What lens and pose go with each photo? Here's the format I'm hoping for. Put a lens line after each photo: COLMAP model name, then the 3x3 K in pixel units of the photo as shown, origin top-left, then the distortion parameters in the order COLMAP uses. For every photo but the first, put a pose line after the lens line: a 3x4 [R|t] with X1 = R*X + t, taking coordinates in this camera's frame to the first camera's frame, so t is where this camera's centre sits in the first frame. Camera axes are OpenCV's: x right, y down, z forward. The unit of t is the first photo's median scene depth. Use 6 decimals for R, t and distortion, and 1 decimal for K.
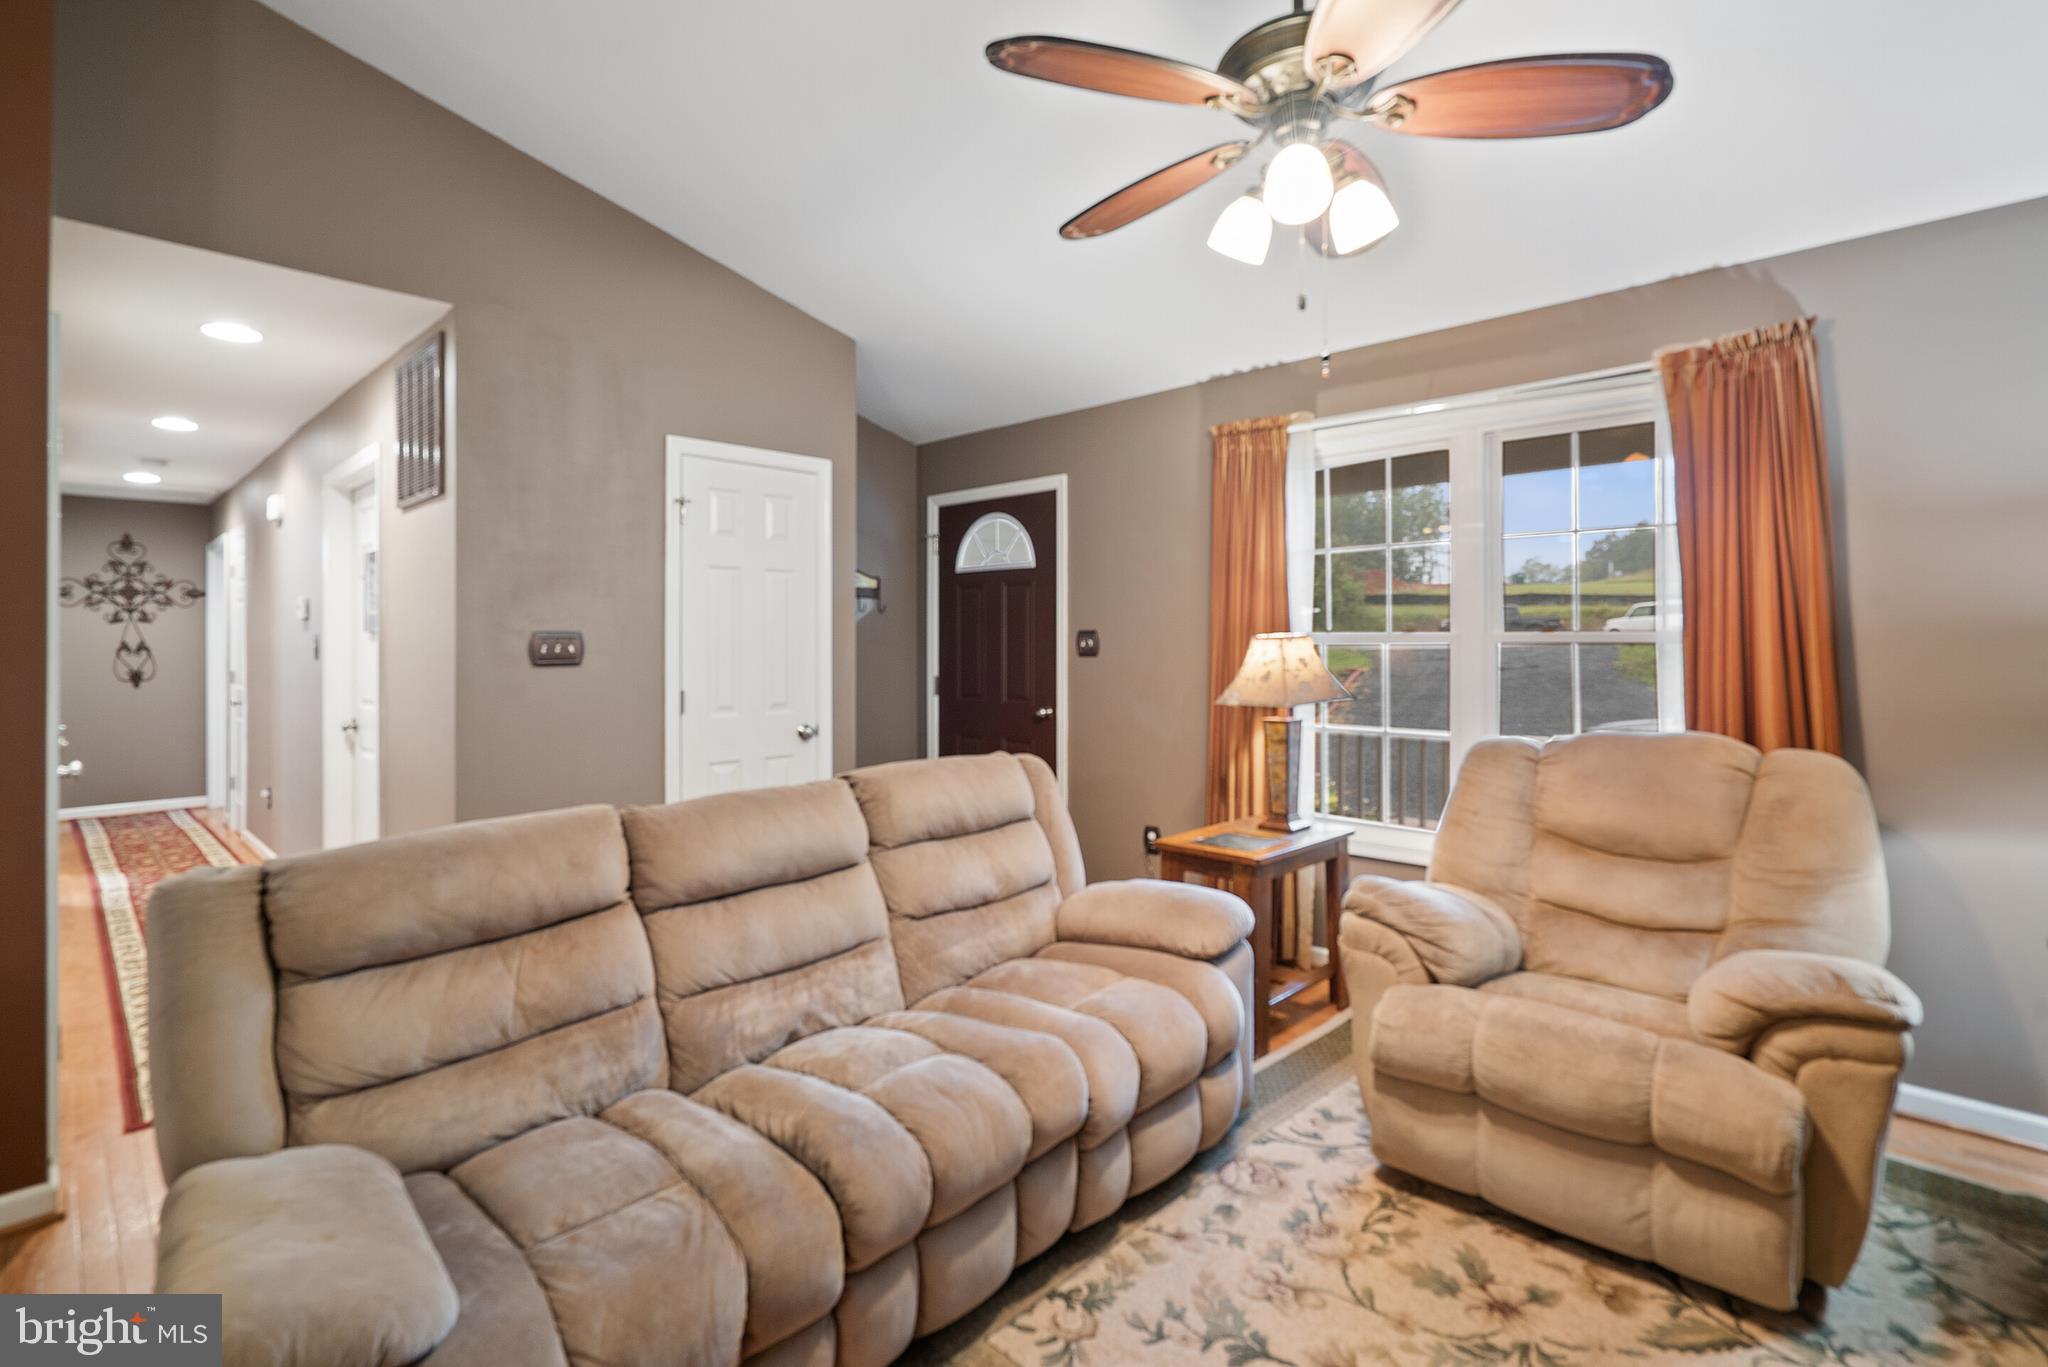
lens RADIAL K [[931.1, 0, 1045.2], [0, 931.1, 630.2], [0, 0, 1]] dist [-0.005720, 0.001208]
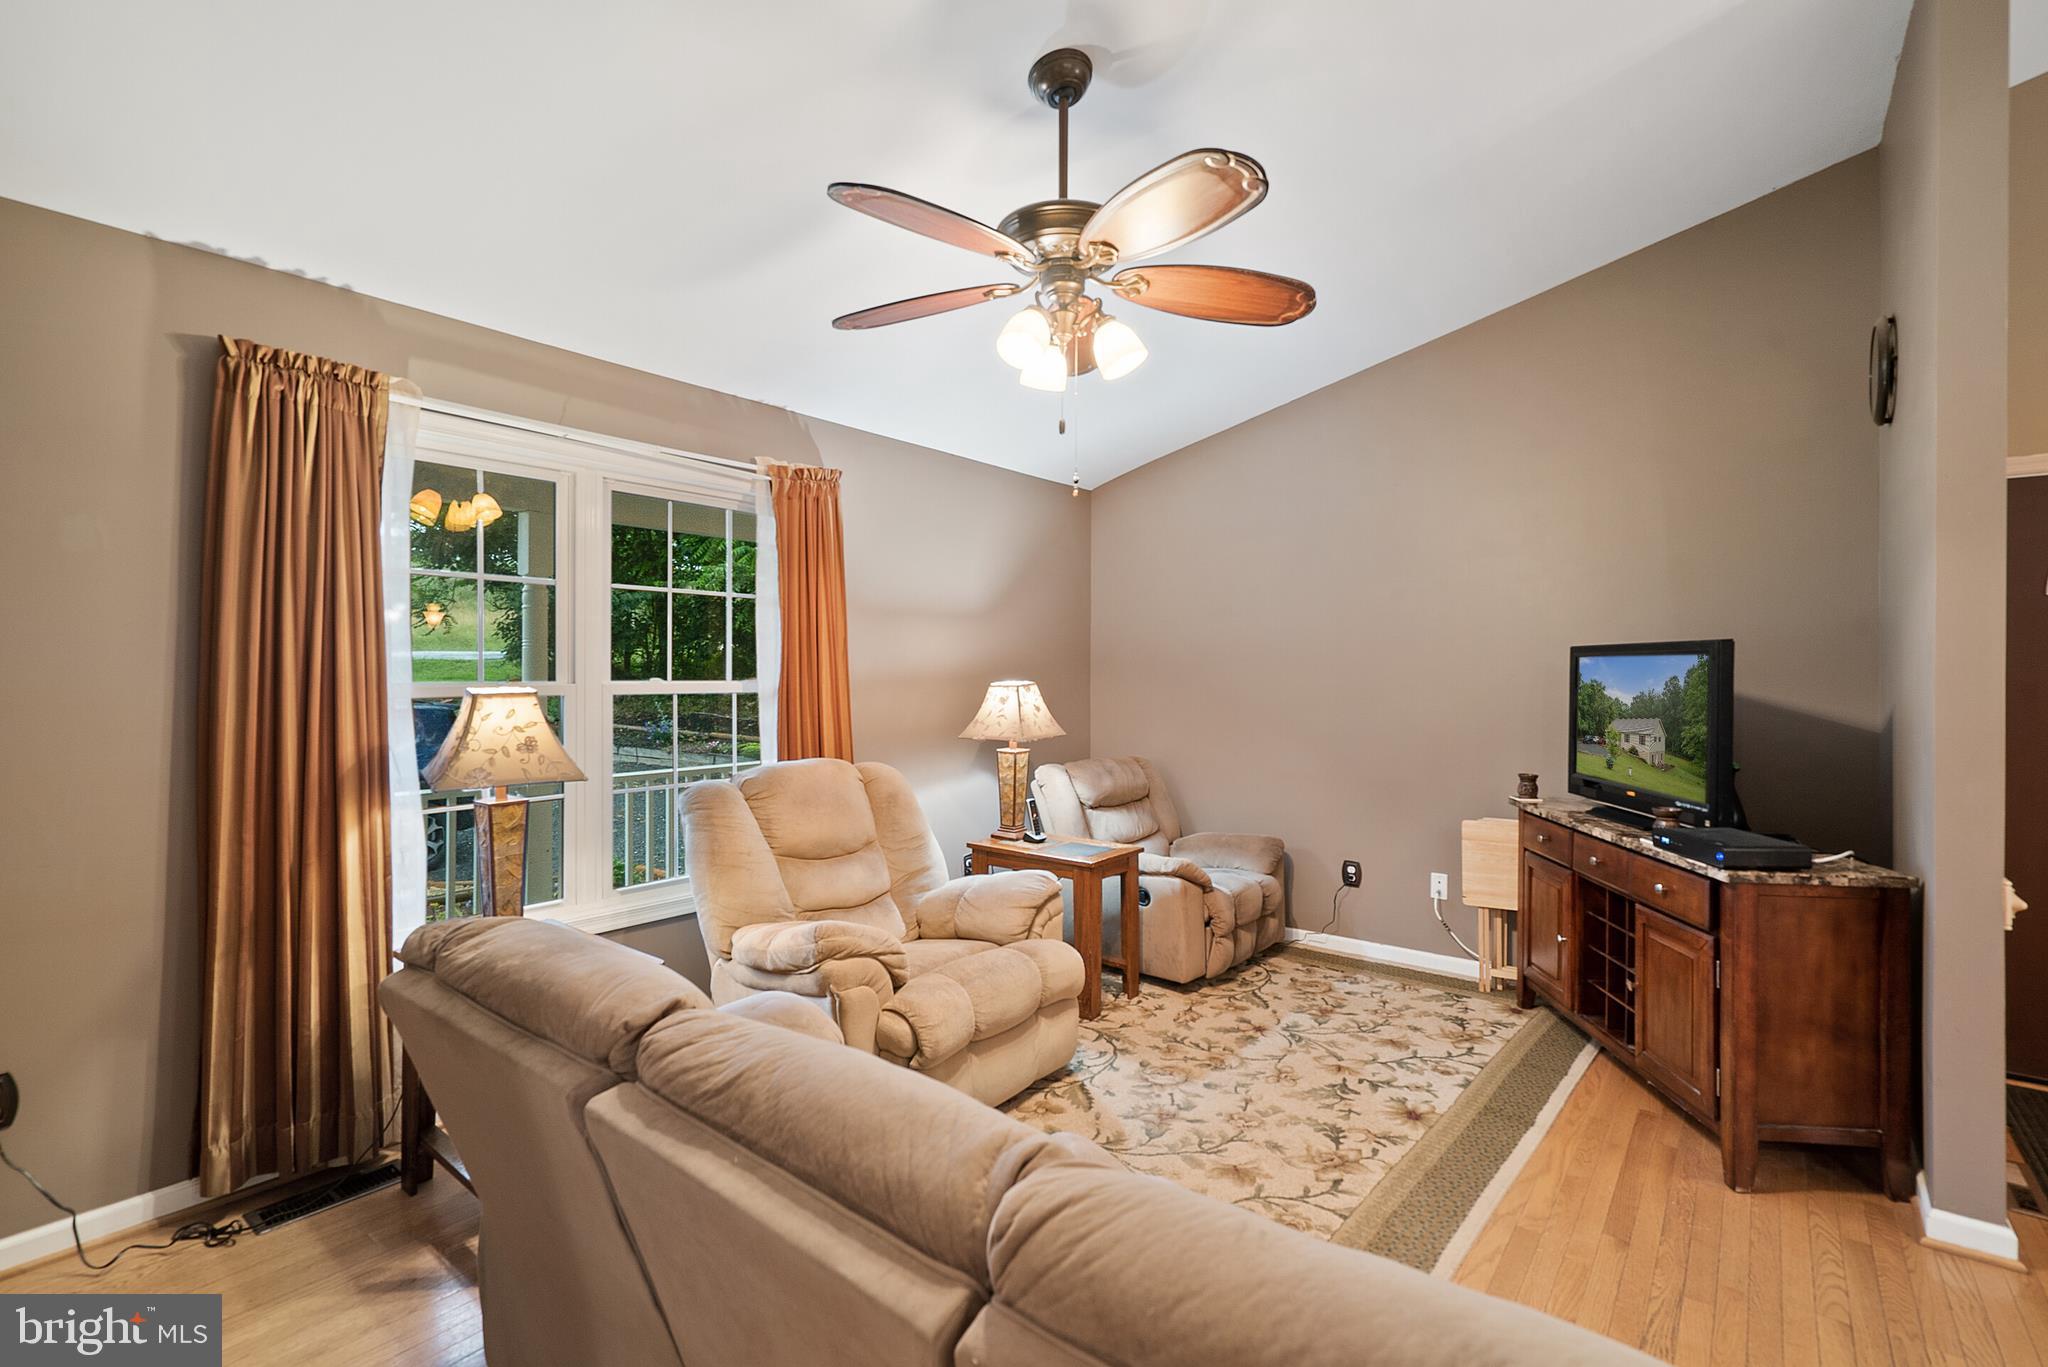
lens RADIAL K [[931.1, 0, 1023.5], [0, 931.1, 663.7], [0, 0, 1]] dist [-0.005720, 0.001208]
pose [[-0.077457, 0.008719, 0.996958, -0.506119], [-0.024257, 0.999649, -0.010627, -0.011060], [-0.996701, -0.025006, -0.077218, 0.571067]]
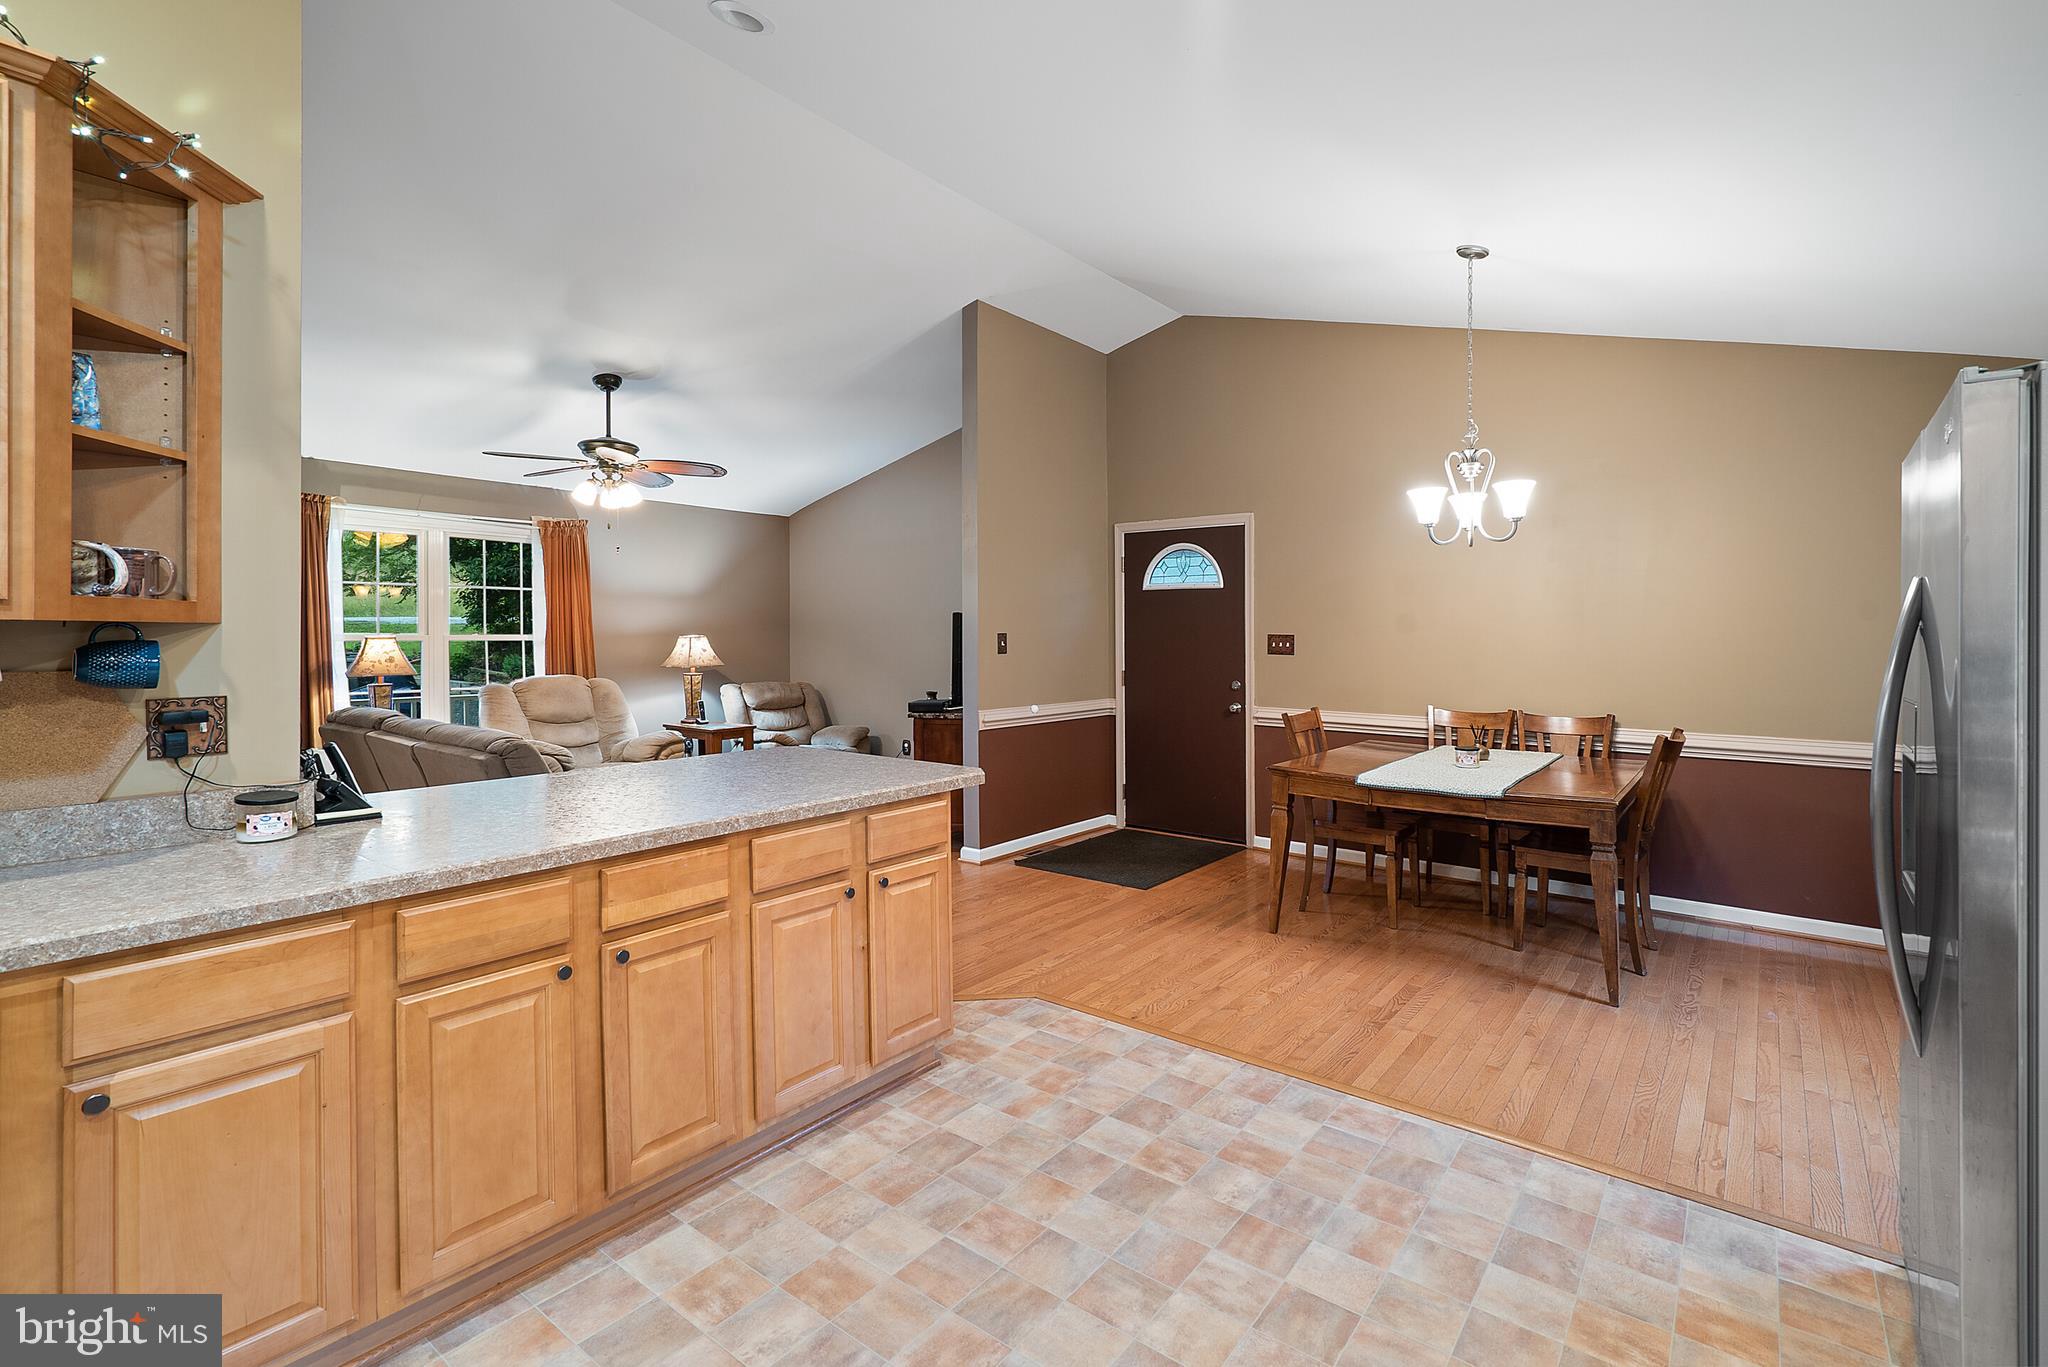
lens RADIAL K [[931.1, 0, 1027.2], [0, 931.1, 625.3], [0, 0, 1]] dist [-0.005720, 0.001208]
pose [[-0.088267, 0.011871, 0.996026, -1.455421], [-0.024095, 0.999611, -0.014049, -0.012087], [-0.995805, -0.025239, -0.087947, -0.049171]]
